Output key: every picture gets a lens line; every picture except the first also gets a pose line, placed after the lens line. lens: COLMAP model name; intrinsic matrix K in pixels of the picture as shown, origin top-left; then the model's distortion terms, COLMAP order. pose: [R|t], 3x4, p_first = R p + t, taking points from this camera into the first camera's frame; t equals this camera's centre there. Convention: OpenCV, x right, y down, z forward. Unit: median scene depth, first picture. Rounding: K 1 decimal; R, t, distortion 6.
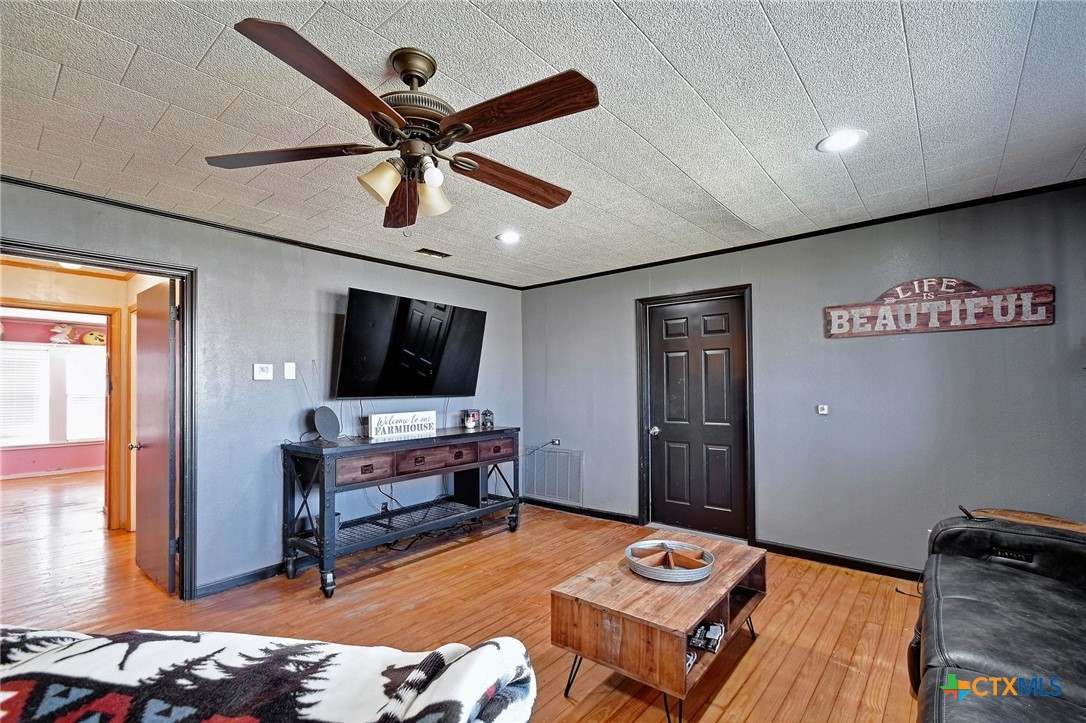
lens RADIAL K [[464.0, 0, 521.6], [0, 464.0, 377.2], [0, 0, 1]] dist [-0.016456, -0.003267]
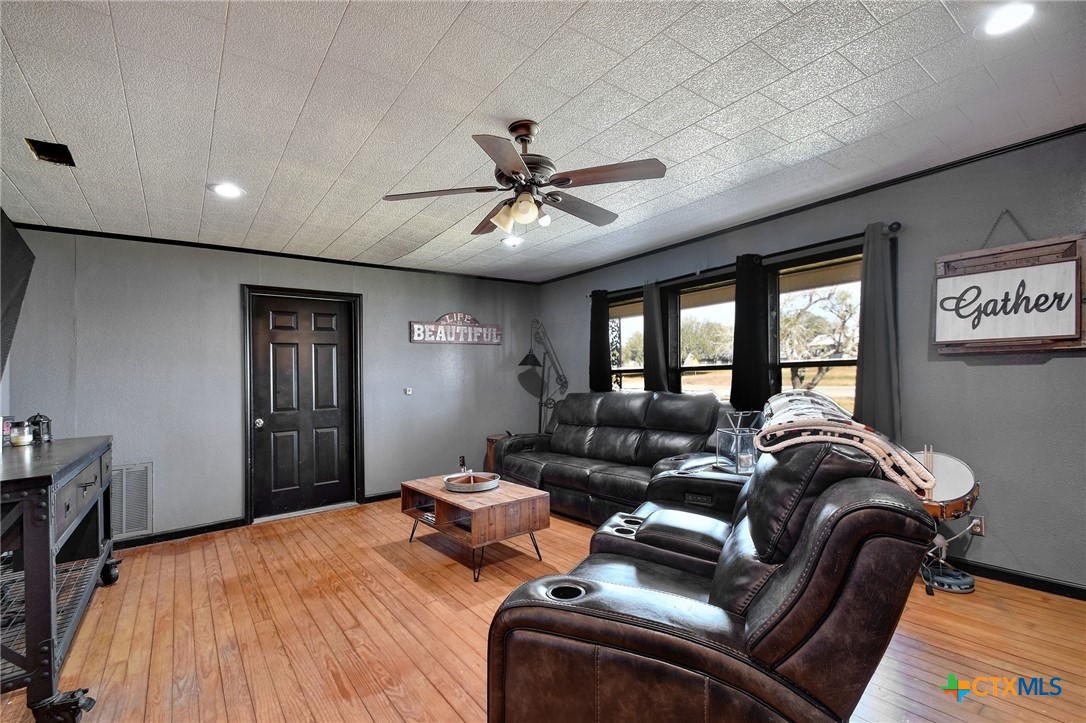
lens RADIAL K [[464.0, 0, 547.7], [0, 464.0, 370.7], [0, 0, 1]] dist [-0.016456, -0.003267]
pose [[0.218022, 0.018861, 0.975762, -0.707342], [0.005606, 0.999773, -0.020578, 0.039512], [-0.975928, 0.009956, 0.217866, 0.265062]]
